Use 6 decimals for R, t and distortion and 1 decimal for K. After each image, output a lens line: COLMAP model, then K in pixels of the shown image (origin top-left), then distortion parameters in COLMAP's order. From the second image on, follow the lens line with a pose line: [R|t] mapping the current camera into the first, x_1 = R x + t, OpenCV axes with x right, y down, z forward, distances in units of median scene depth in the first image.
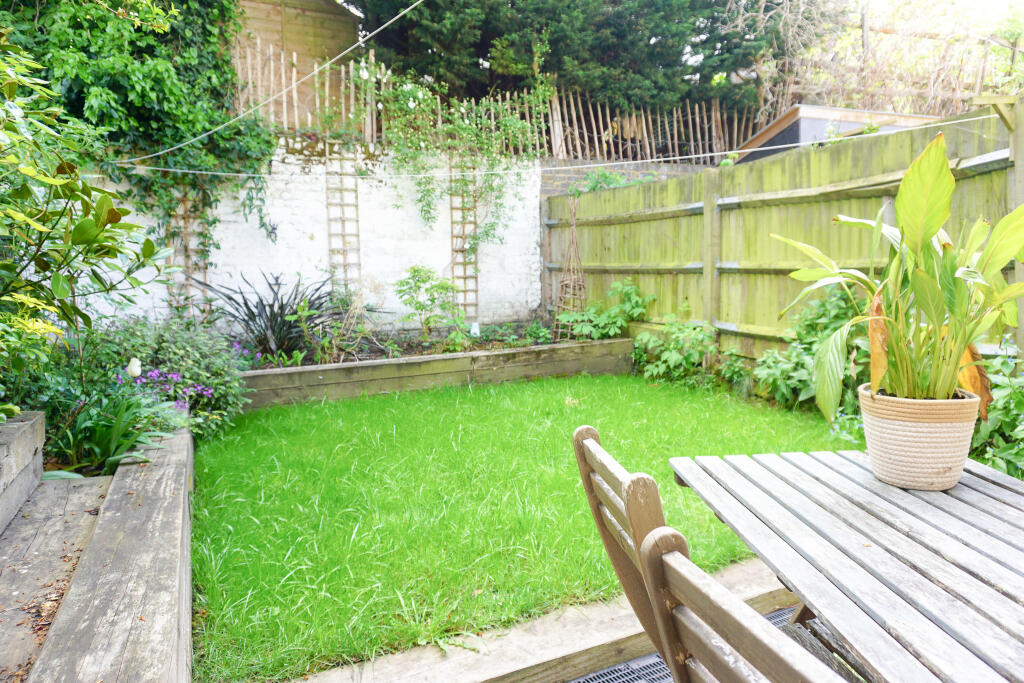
lens RADIAL K [[691.2, 0, 520.8], [0, 691.2, 342.4], [0, 0, 1]] dist [-0.043853, 0.021741]
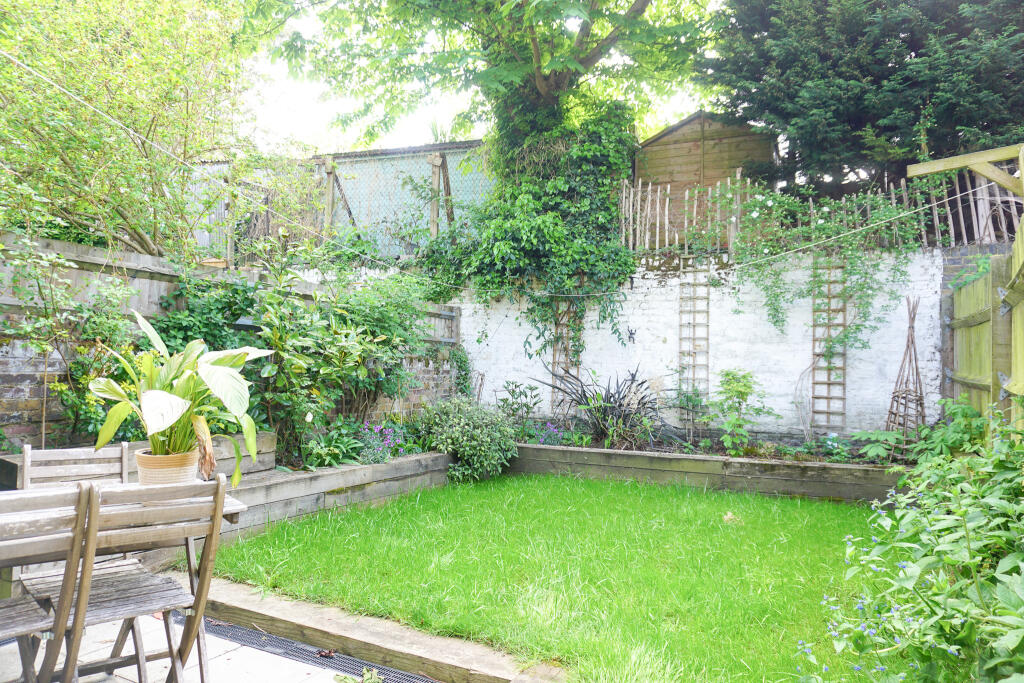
lens RADIAL K [[691.2, 0, 510.7], [0, 691.2, 344.8], [0, 0, 1]] dist [-0.043853, 0.021741]
pose [[0.588818, 0.008072, -0.808226, 0.492922], [-0.115311, 0.990561, -0.074114, -0.033249], [0.799998, 0.136837, 0.584191, 0.132938]]
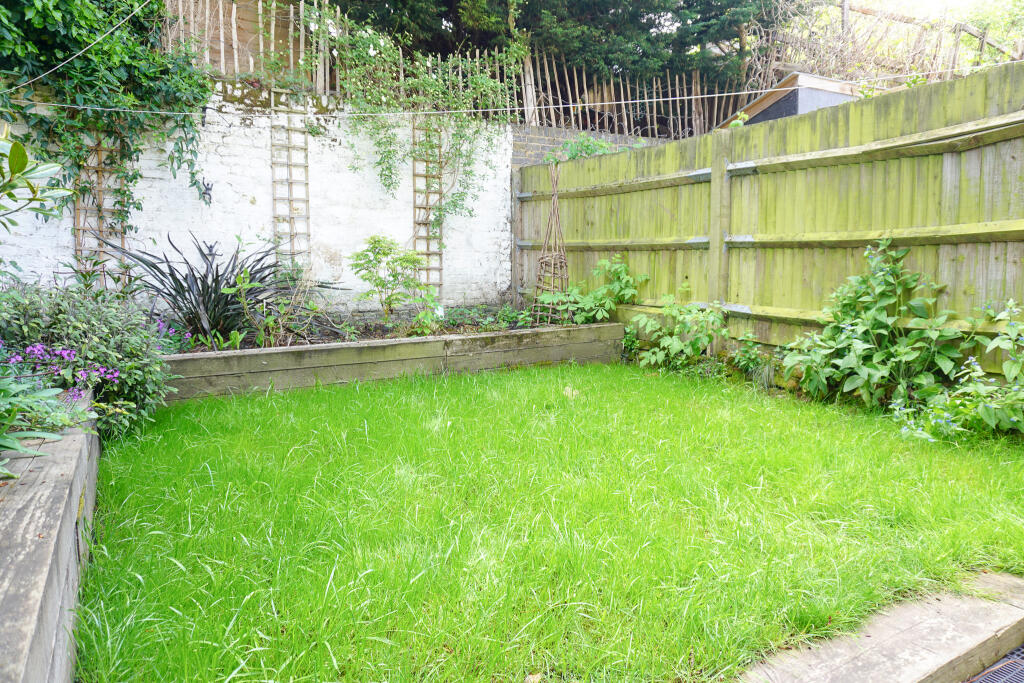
lens RADIAL K [[691.2, 0, 513.8], [0, 691.2, 337.6], [0, 0, 1]] dist [-0.043853, 0.021741]
pose [[0.996878, 0.009876, 0.078335, -0.047219], [-0.010000, 0.999949, 0.001192, 0.013733], [-0.078319, -0.001971, 0.996926, 0.126839]]
